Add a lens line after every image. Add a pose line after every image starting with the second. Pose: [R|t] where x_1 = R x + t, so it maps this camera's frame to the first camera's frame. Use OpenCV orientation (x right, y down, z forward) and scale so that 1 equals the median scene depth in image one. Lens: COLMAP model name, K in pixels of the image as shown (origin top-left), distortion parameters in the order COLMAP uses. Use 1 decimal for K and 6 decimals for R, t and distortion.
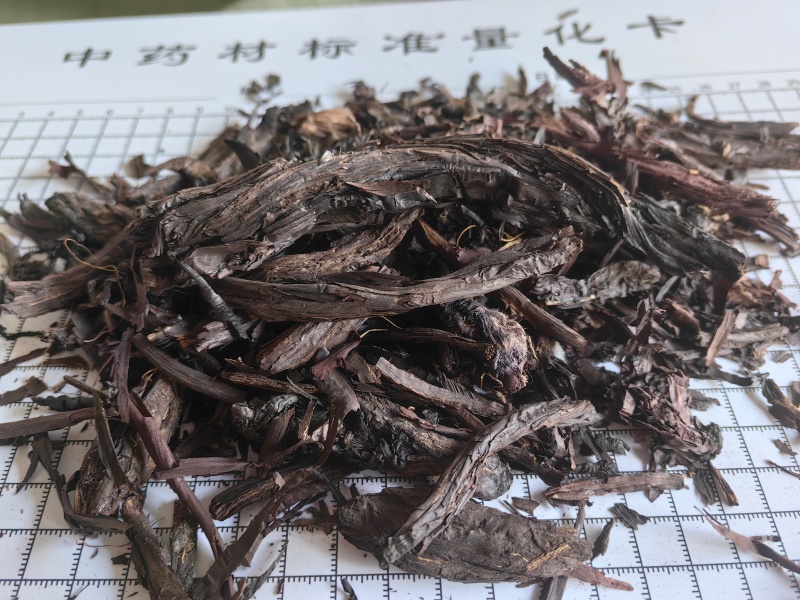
lens RADIAL K [[703.7, 0, 400.0], [0, 703.7, 300.0], [0, 0, 1]] dist [0.010856, -0.085125]
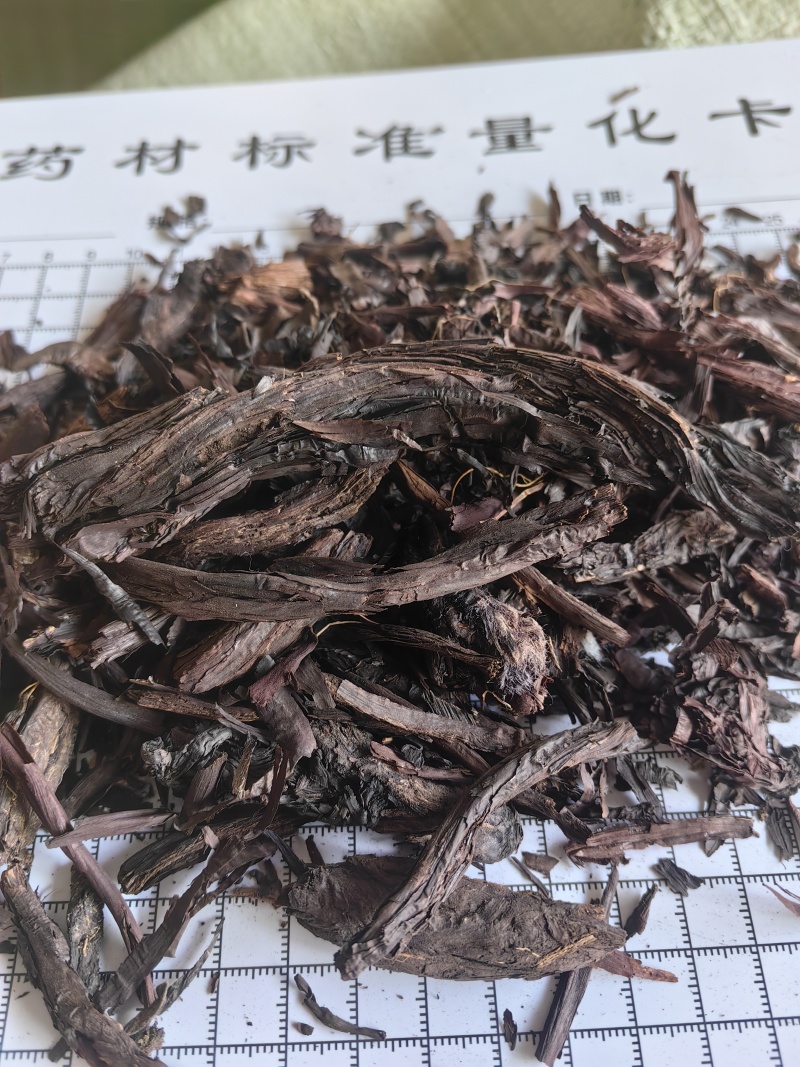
lens RADIAL K [[938.6, 0, 400.0], [0, 938.6, 533.5], [0, 0, 1]] dist [0.010856, -0.085125]
pose [[0.999981, -0.006129, 0.001057, 0.029112], [0.005908, 0.989171, 0.146649, -0.198008], [-0.001945, -0.146640, 0.989188, 0.059578]]
